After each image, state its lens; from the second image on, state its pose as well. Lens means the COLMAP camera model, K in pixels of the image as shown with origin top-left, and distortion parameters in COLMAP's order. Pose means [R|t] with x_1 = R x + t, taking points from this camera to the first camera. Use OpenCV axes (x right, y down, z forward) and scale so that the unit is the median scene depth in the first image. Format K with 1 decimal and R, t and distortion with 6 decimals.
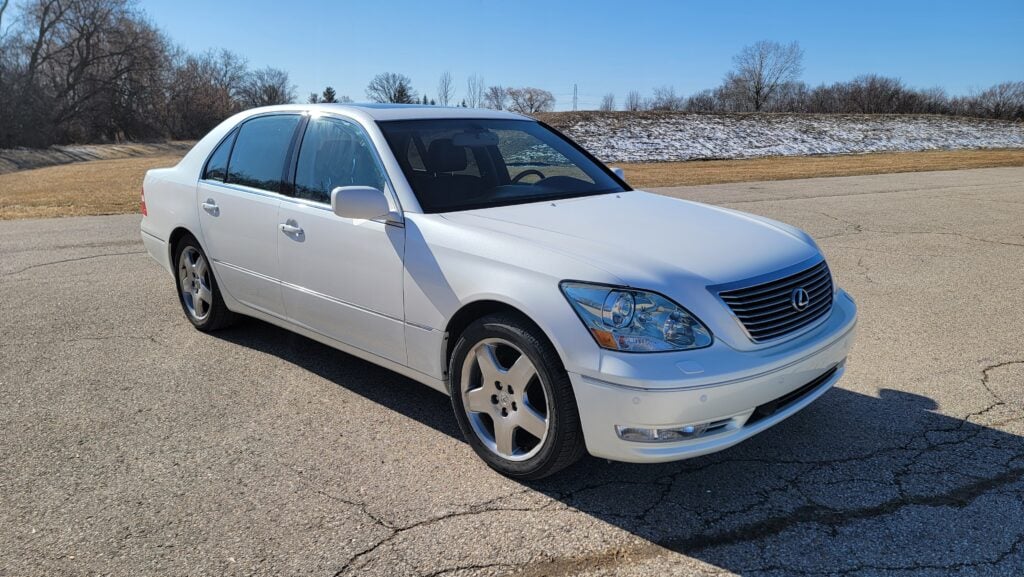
lens RADIAL K [[724.5, 0, 514.1], [0, 724.5, 298.8], [0, 0, 1]] dist [0.083358, -0.076070]
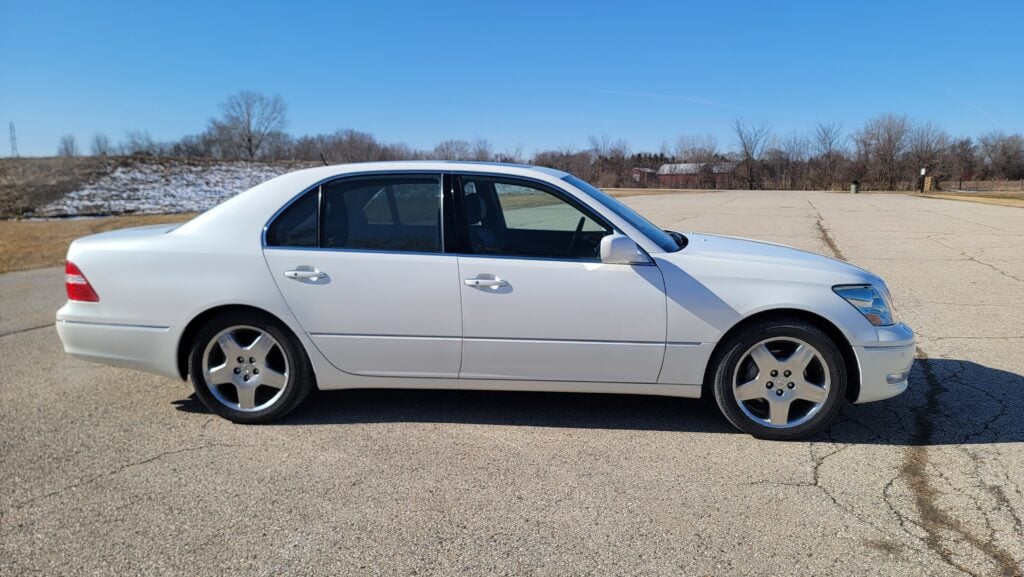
lens RADIAL K [[727.2, 0, 528.9], [0, 727.2, 289.0], [0, 0, 1]] dist [0.070451, -0.063226]
pose [[0.761130, -0.104444, 0.640135, -0.119491], [0.151676, 0.988246, -0.019103, -0.007535], [-0.630616, 0.111633, 0.768025, 0.023296]]
